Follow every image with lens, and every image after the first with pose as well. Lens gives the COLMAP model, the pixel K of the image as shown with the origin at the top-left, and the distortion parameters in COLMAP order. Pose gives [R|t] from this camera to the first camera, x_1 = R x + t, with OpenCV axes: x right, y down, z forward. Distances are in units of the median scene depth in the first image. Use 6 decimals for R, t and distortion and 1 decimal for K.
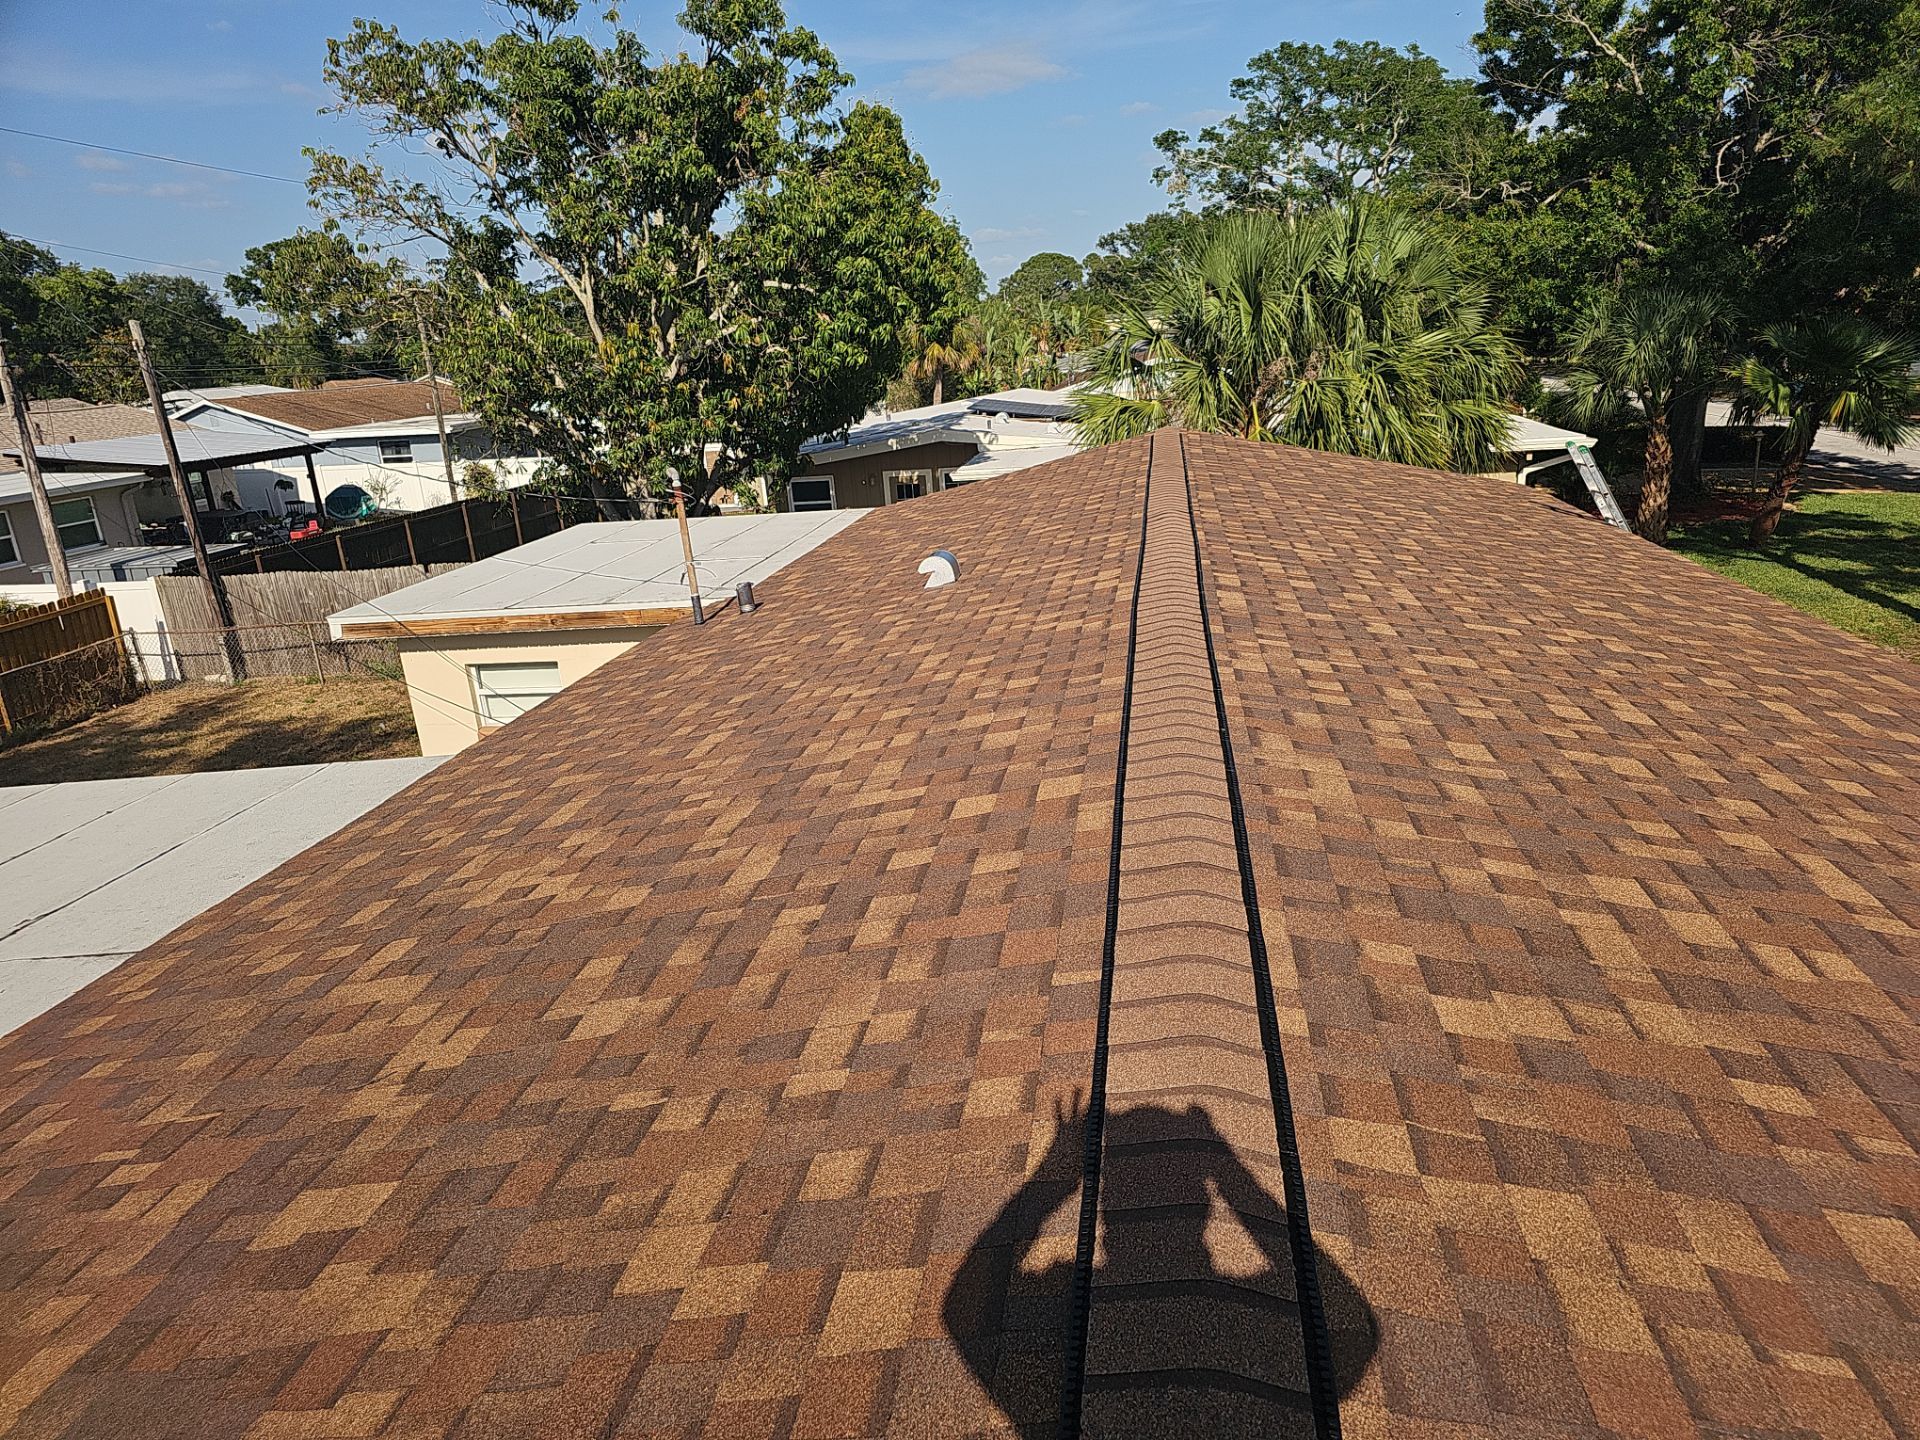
lens RADIAL K [[1307.3, 0, 960.0], [0, 1307.3, 720.0], [0, 0, 1]] dist [0.081295, -0.078368]
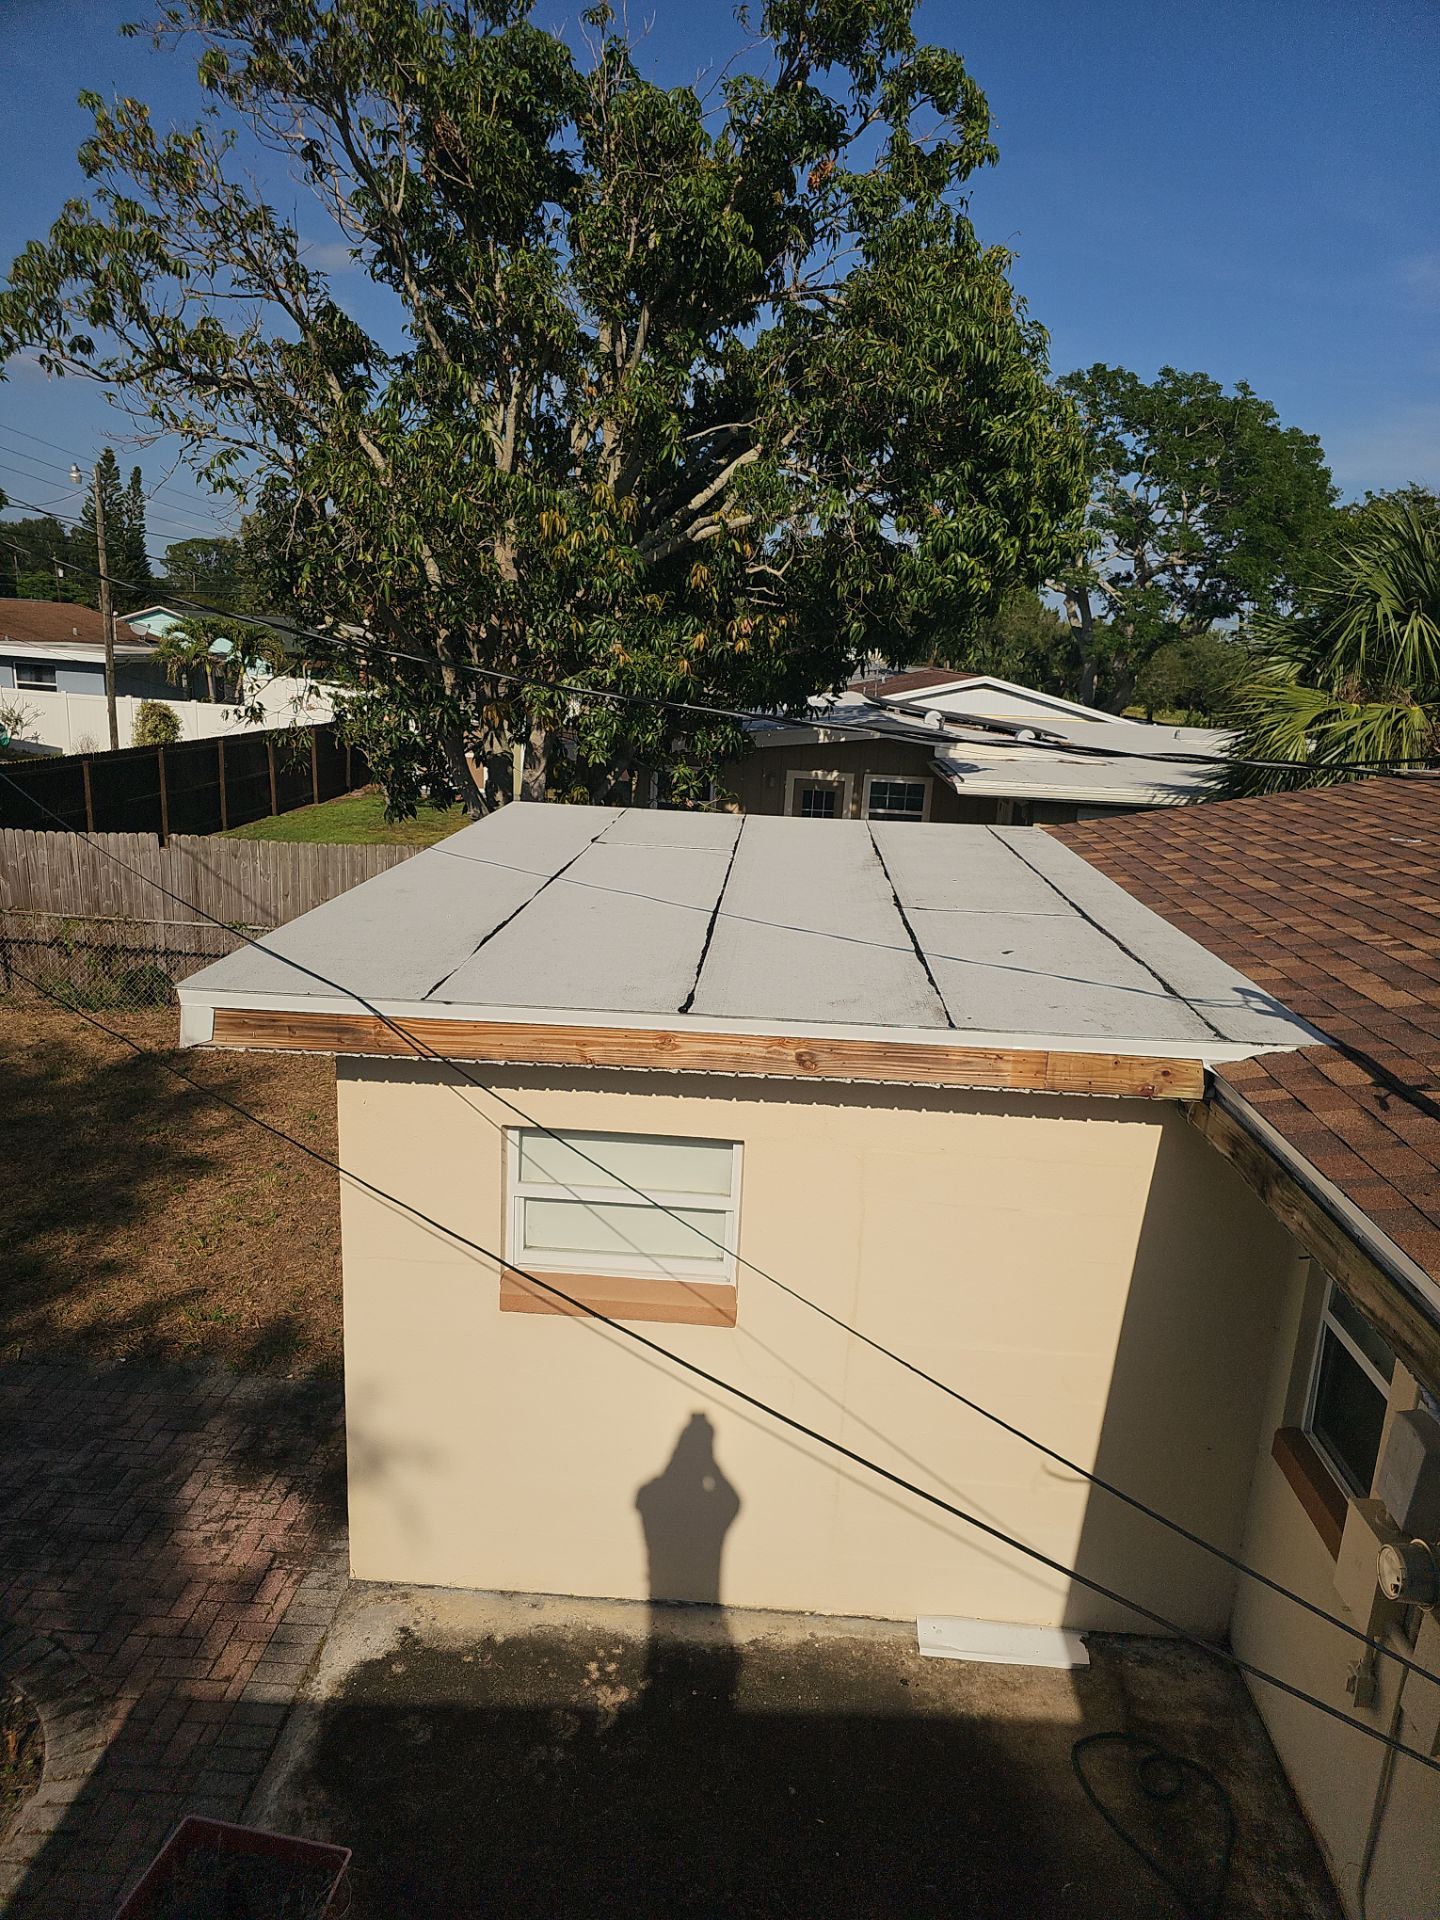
lens RADIAL K [[1347.6, 0, 720.0], [0, 1347.6, 960.0], [0, 0, 1]] dist [0.052583, -0.025859]
pose [[0.988787, 0.100548, 0.110408, -0.583566], [-0.093599, 0.993391, -0.066429, -0.114838], [-0.116358, 0.055350, 0.991664, 0.943426]]
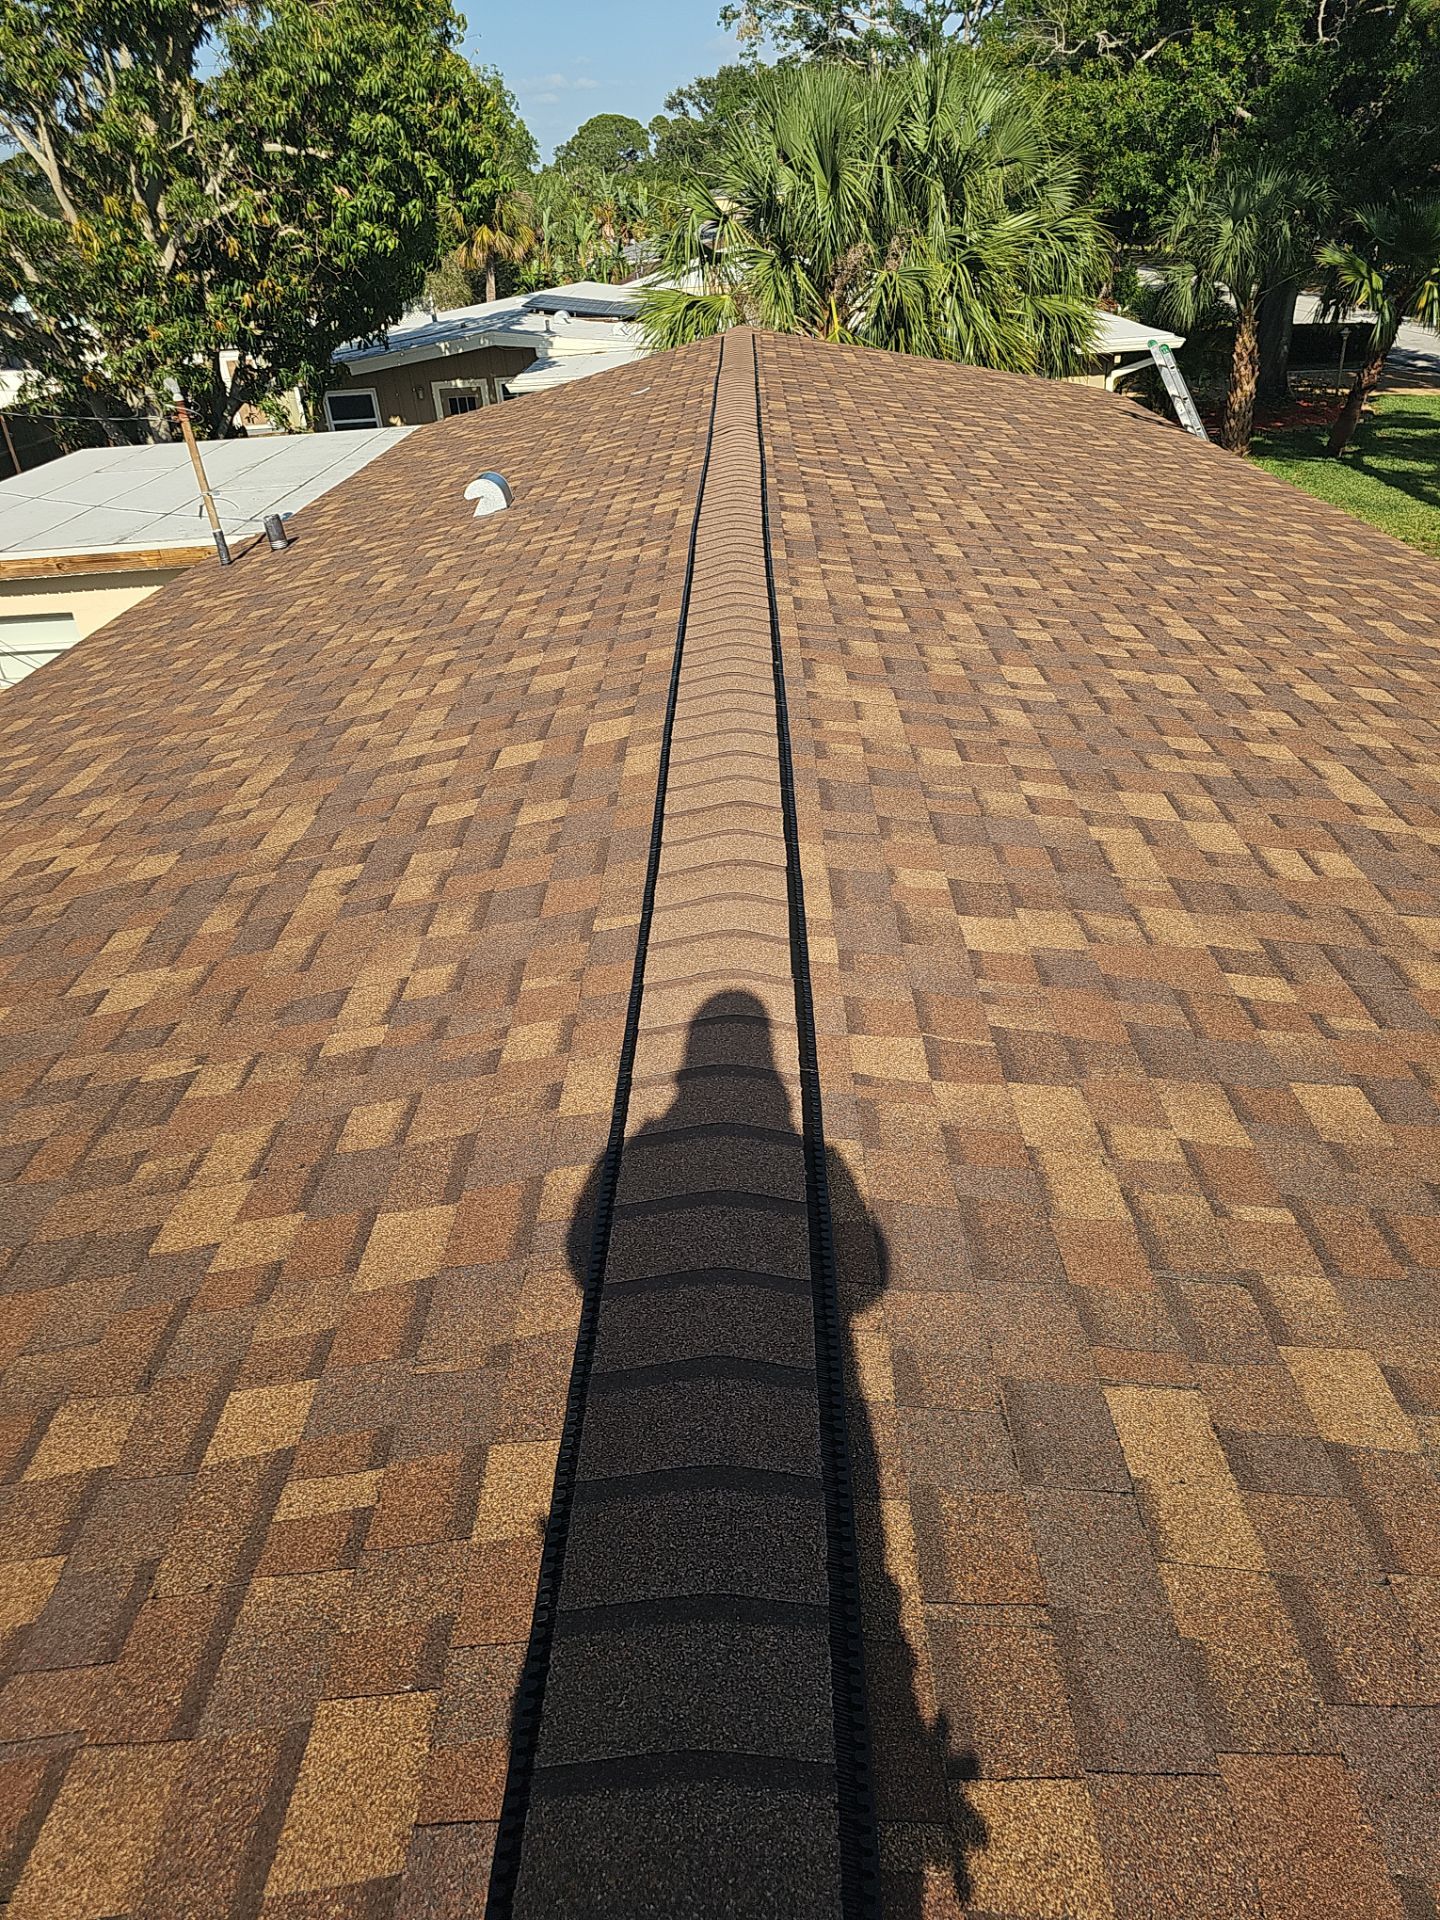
lens RADIAL K [[1330.8, 0, 720.0], [0, 1330.8, 960.0], [0, 0, 1]] dist [0.048048, -0.027682]
pose [[0.991598, -0.062695, 0.113147, 0.023309], [0.036630, 0.974986, 0.219227, 0.003004], [-0.124061, -0.213241, 0.969091, 0.003125]]
